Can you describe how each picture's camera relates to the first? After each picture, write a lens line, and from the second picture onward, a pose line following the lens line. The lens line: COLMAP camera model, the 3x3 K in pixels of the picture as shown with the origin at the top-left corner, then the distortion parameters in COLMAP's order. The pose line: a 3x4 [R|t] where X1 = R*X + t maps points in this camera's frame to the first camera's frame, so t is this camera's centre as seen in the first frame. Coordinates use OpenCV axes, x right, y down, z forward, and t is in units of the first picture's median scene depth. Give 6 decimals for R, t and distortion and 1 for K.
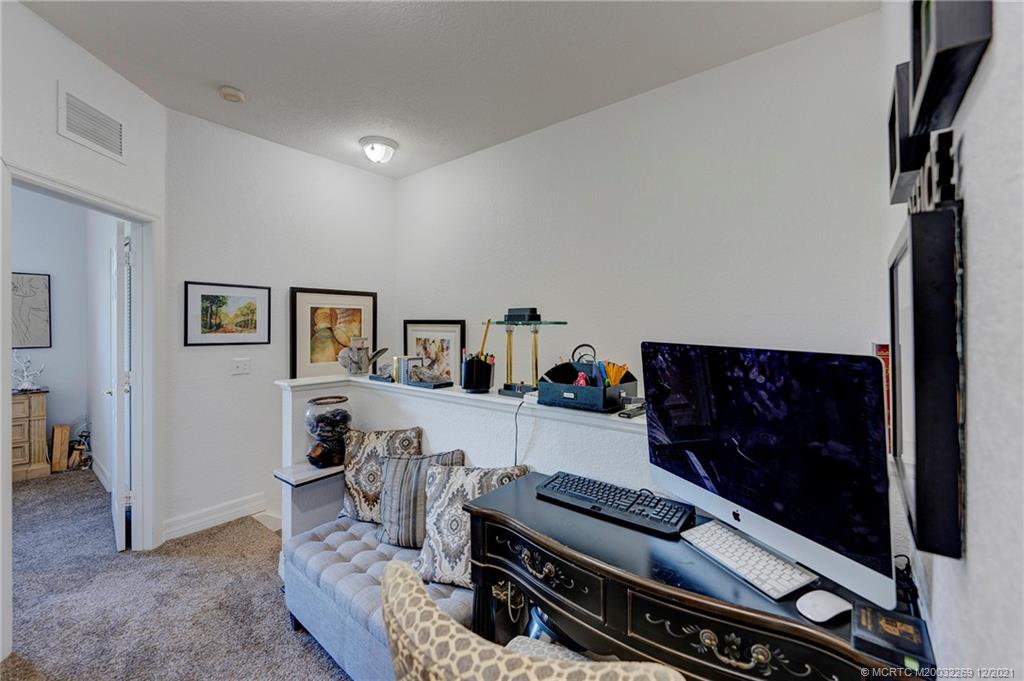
lens RADIAL K [[419.7, 0, 513.6], [0, 419.7, 332.9], [0, 0, 1]] dist [0.000539, 0.000117]
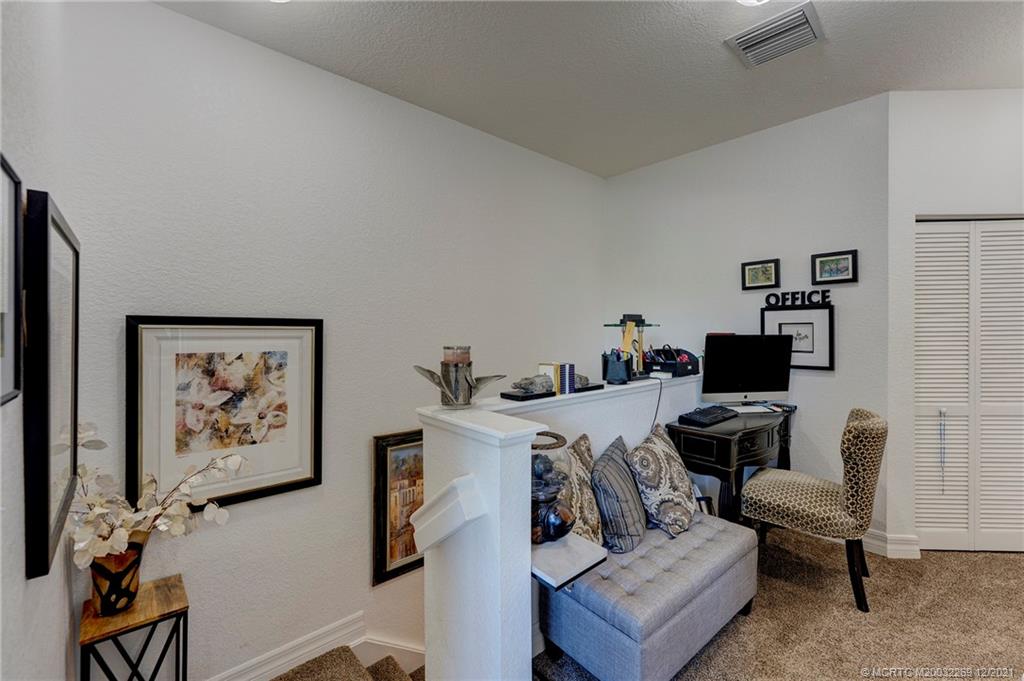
lens RADIAL K [[419.7, 0, 512.1], [0, 419.7, 332.0], [0, 0, 1]] dist [0.000539, 0.000117]
pose [[0.174996, -0.014977, 0.984455, -0.706531], [0.019299, 0.999744, 0.011779, -0.013110], [-0.984380, 0.016938, 0.175240, 0.588402]]
